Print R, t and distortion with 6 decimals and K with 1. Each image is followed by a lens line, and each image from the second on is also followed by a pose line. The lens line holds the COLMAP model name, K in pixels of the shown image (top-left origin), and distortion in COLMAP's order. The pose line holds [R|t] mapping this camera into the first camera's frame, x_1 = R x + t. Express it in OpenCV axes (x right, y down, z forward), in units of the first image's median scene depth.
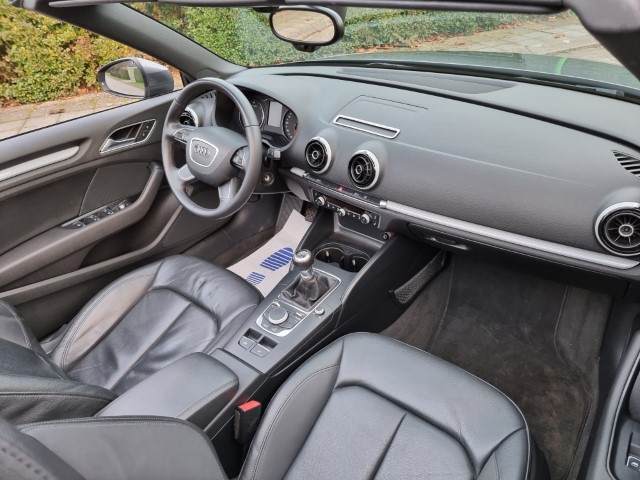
lens RADIAL K [[449.0, 0, 320.1], [0, 449.0, 233.8], [0, 0, 1]] dist [-0.010243, -0.004349]
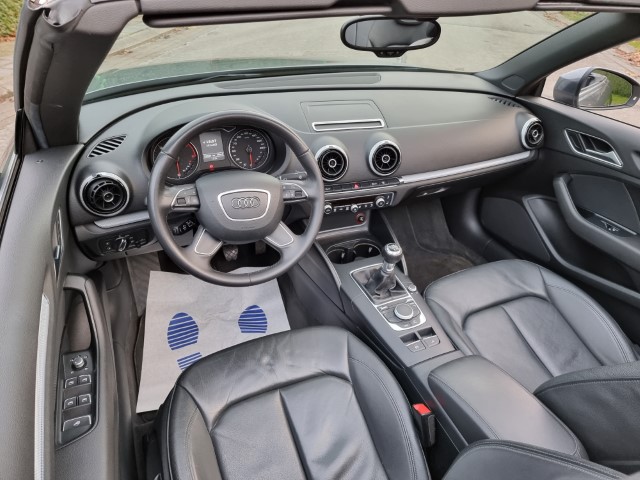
lens RADIAL K [[437.4, 0, 320.0], [0, 437.4, 240.0], [0, 0, 1]] dist [0.001006, -0.074313]
pose [[0.485116, -0.428648, 0.762184, -0.872049], [0.407035, 0.882122, 0.237031, -0.279704], [-0.773942, 0.195248, 0.602406, 0.488780]]
